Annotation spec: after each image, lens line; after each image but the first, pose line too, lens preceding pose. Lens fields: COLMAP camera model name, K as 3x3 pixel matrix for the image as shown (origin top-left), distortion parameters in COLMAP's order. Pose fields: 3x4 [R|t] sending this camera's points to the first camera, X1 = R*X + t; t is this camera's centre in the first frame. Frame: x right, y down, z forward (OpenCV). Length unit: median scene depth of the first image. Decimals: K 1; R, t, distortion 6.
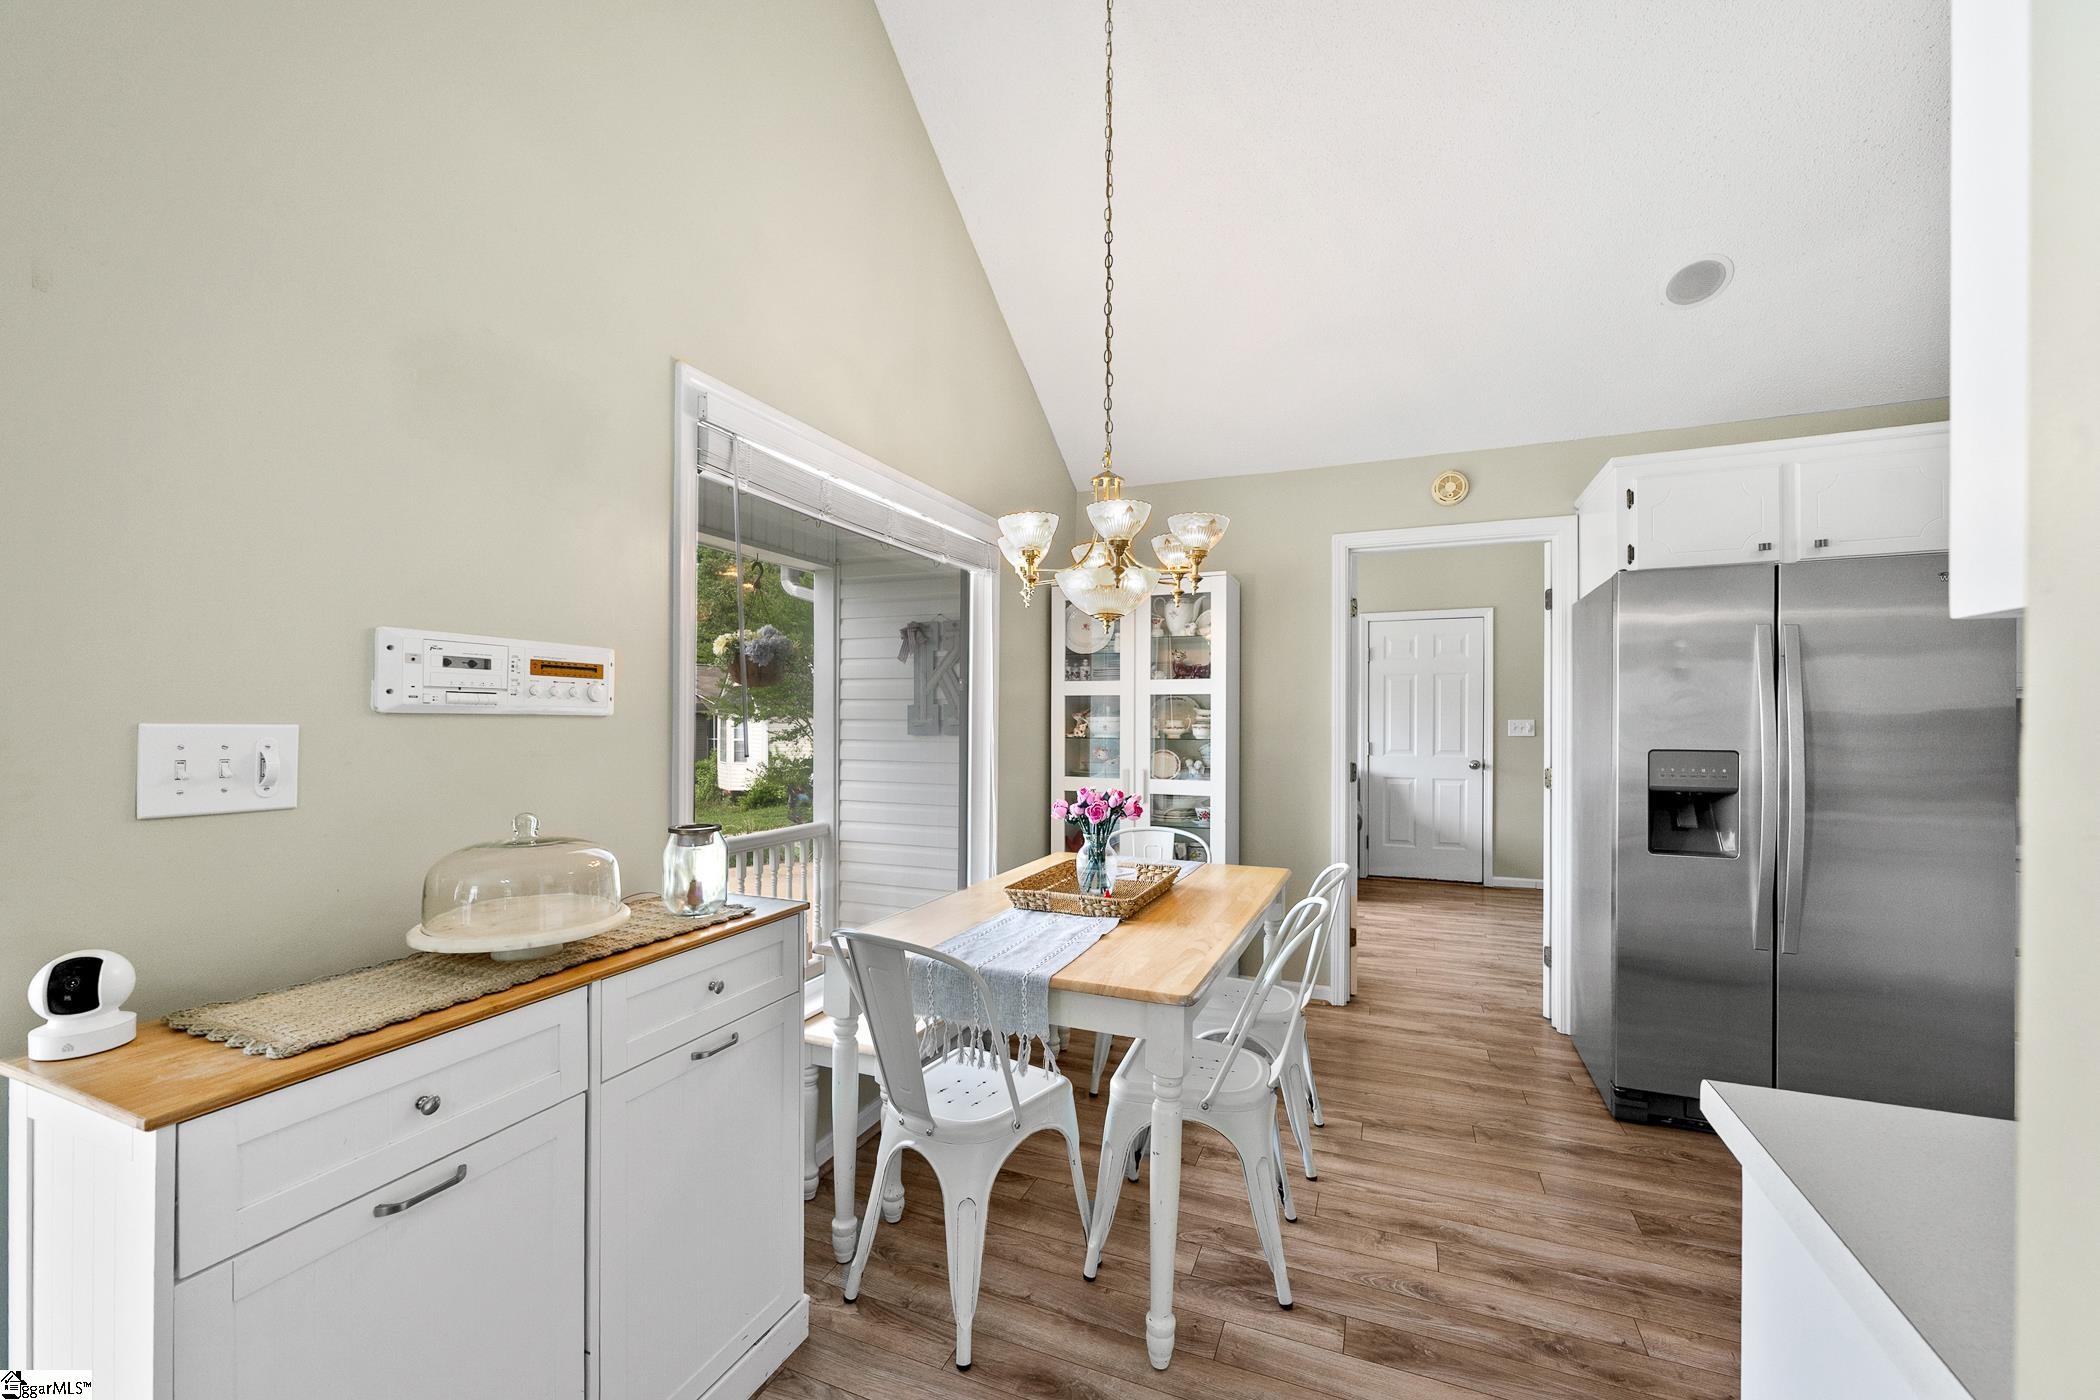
lens RADIAL K [[835.8, 0, 1034.2], [0, 835.8, 714.2], [0, 0, 1]] dist [0.003053, 0.000711]
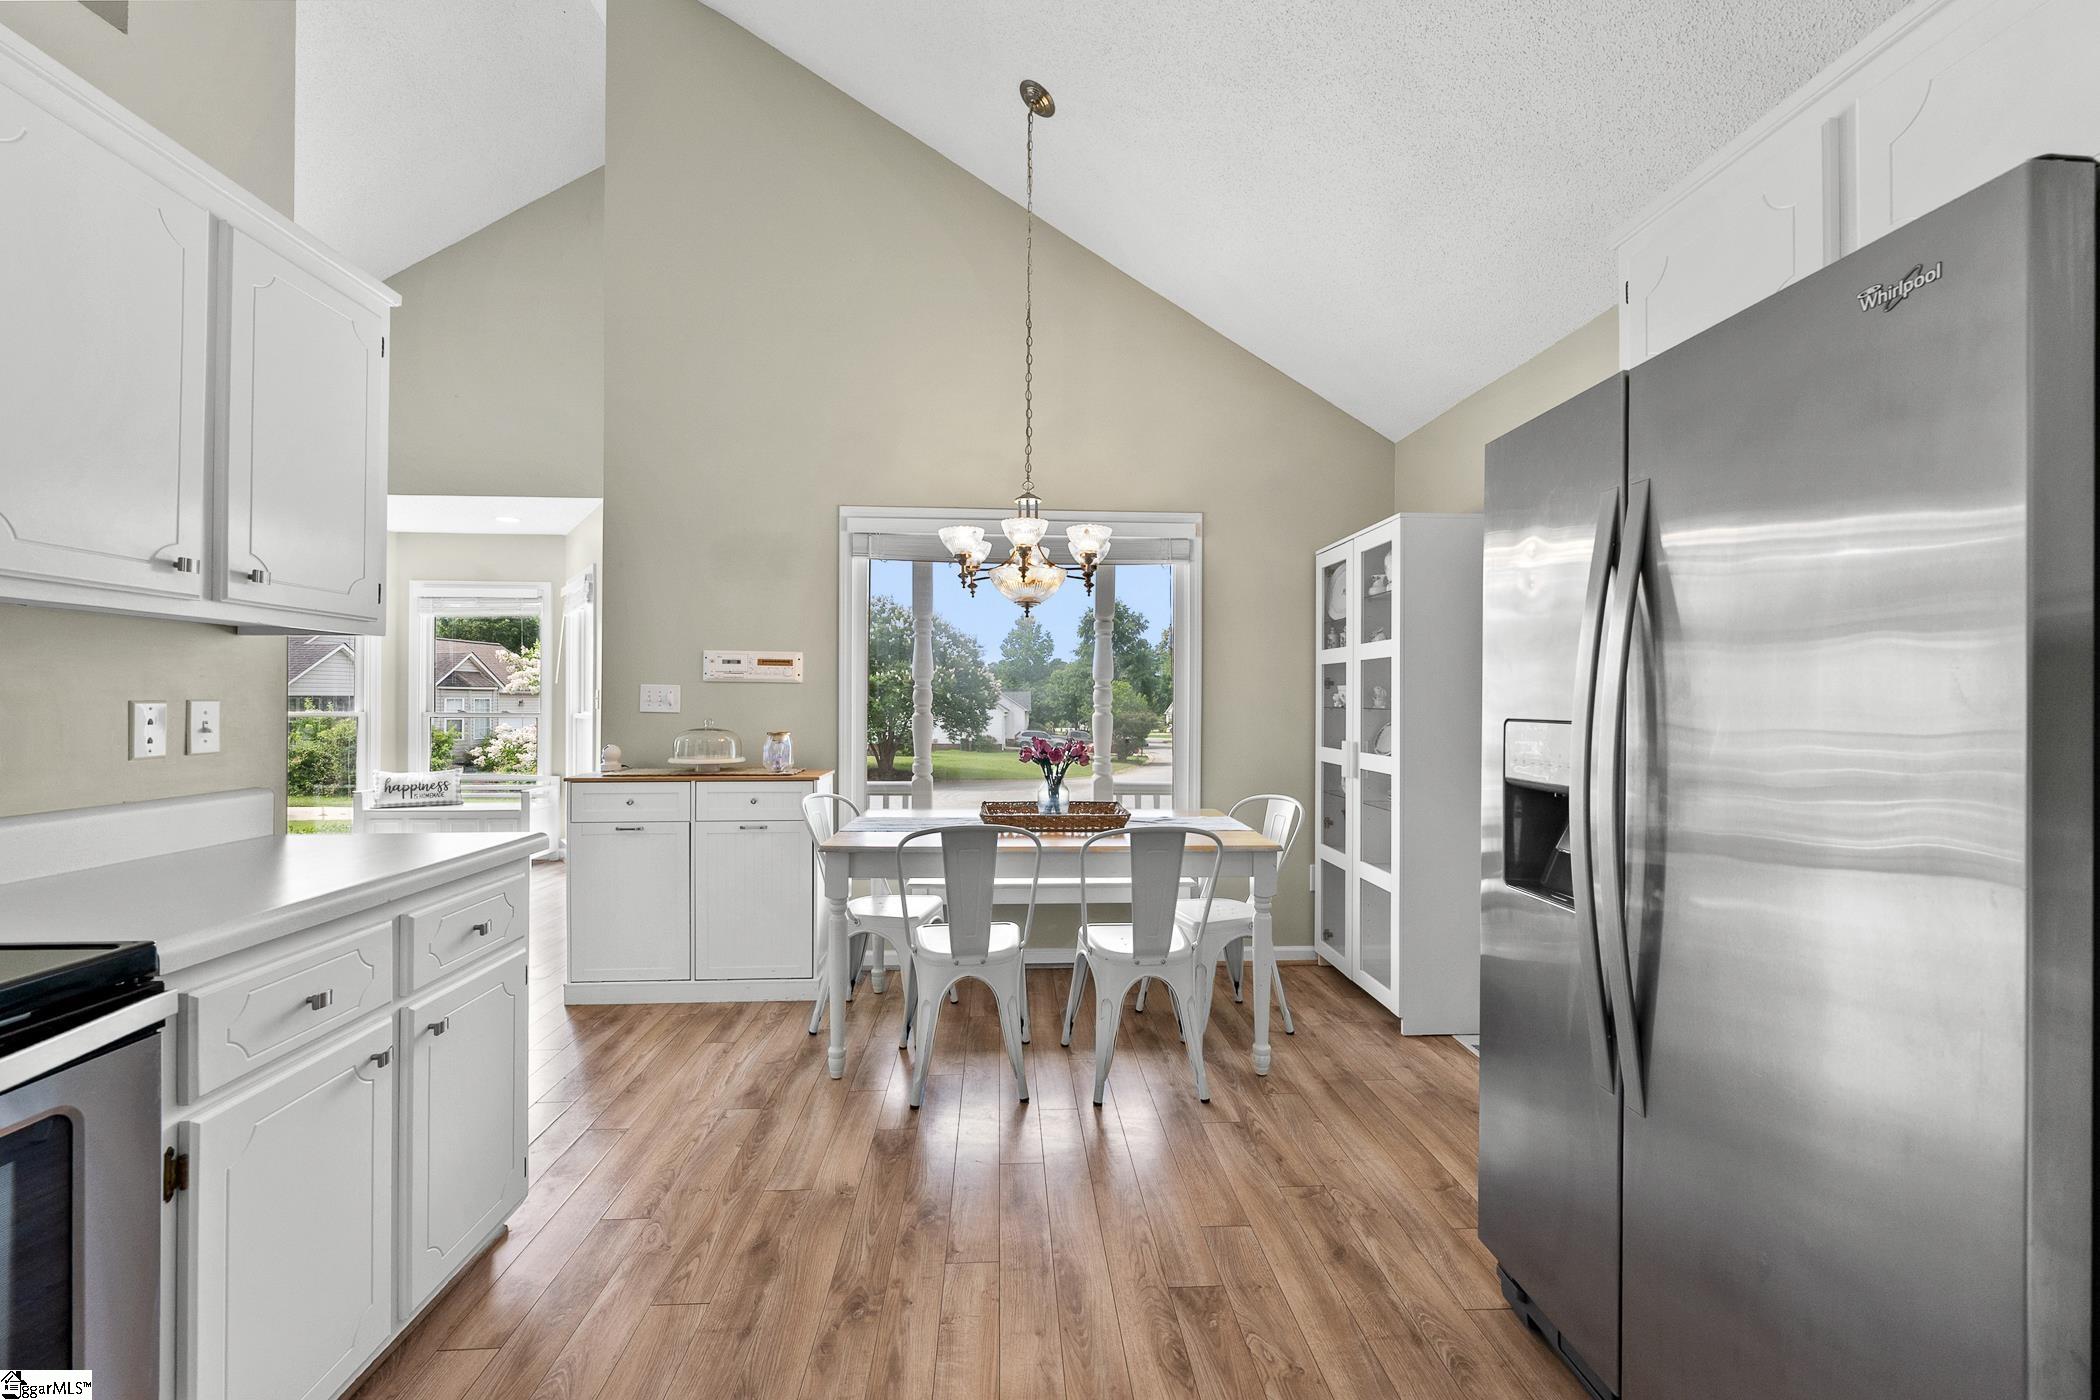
lens RADIAL K [[835.8, 0, 1056.7], [0, 835.8, 693.9], [0, 0, 1]] dist [0.003053, 0.000711]
pose [[0.438959, -0.002634, -0.898503, 1.177000], [-0.002382, 0.999989, -0.004095, 0.025983], [0.898504, 0.003937, 0.438948, 0.435096]]
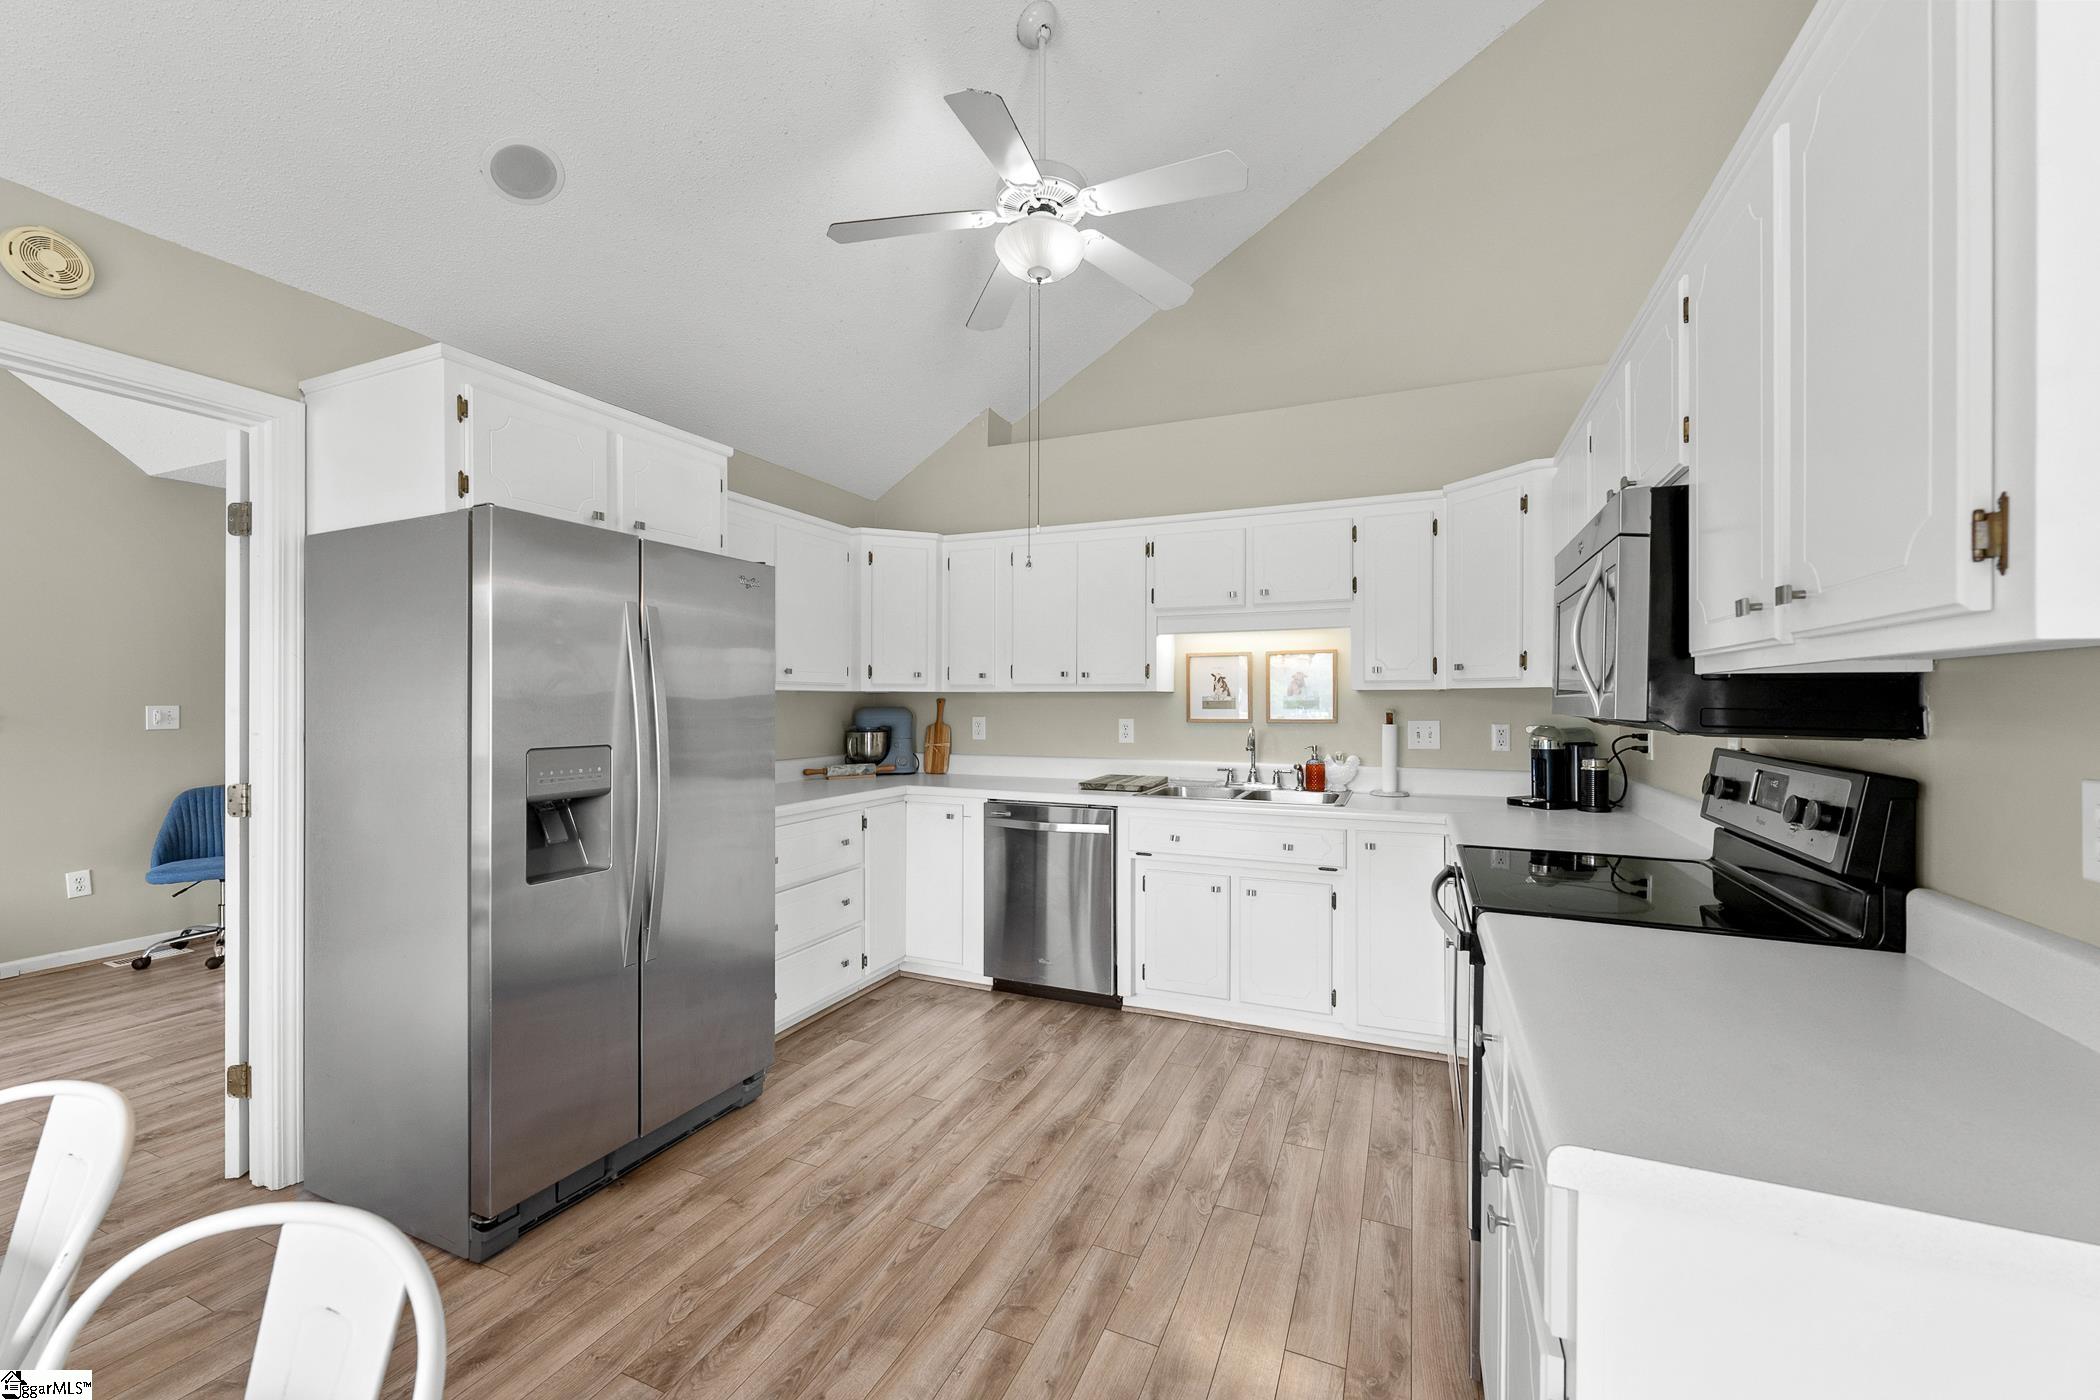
lens RADIAL K [[835.8, 0, 1056.5], [0, 835.8, 702.8], [0, 0, 1]] dist [0.003053, 0.000711]
pose [[0.013463, -0.003496, 0.999903, -0.020984], [-0.006820, 0.999970, 0.003588, -0.006499], [-0.999886, -0.006867, 0.013439, 0.526291]]
